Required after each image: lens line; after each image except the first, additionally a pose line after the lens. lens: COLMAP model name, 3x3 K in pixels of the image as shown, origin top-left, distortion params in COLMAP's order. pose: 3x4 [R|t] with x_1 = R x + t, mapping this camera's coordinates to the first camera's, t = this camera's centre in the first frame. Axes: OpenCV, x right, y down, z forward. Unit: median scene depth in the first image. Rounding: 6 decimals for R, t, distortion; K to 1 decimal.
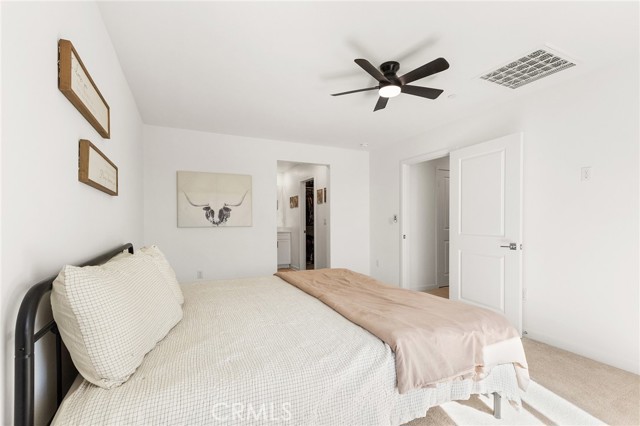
lens RADIAL K [[286.0, 0, 323.4], [0, 286.0, 207.0], [0, 0, 1]] dist [0.001952, 0.000402]
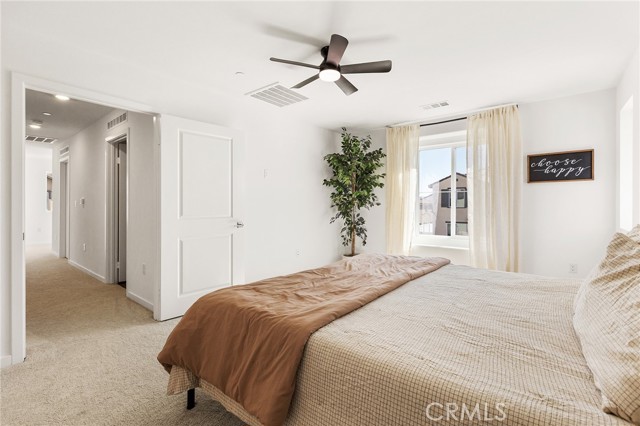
lens RADIAL K [[286.0, 0, 323.4], [0, 286.0, 207.0], [0, 0, 1]] dist [0.001952, 0.000402]
pose [[-0.427093, 0.001816, 0.904206, -0.557722], [-0.039966, 0.998983, -0.020884, 0.072123], [-0.903324, -0.045057, -0.426586, 1.190605]]
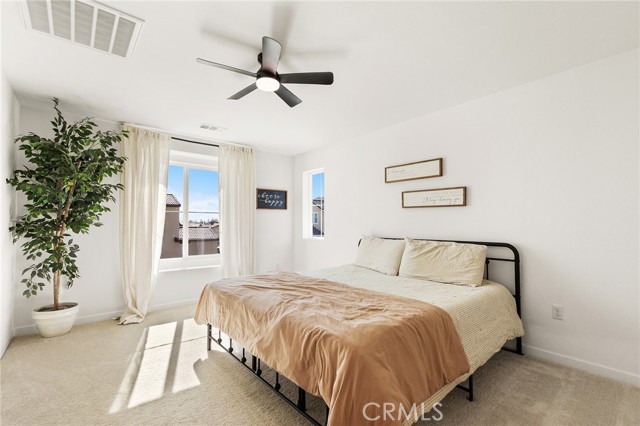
lens RADIAL K [[290.2, 0, 320.0], [0, 290.2, 213.0], [0, 0, 1]] dist [-0.002590, -0.000274]
pose [[-0.971466, -0.000912, -0.237175, 0.243534], [0.019833, 0.996178, -0.085065, 0.081303], [0.236346, -0.087341, -0.967735, 1.585779]]
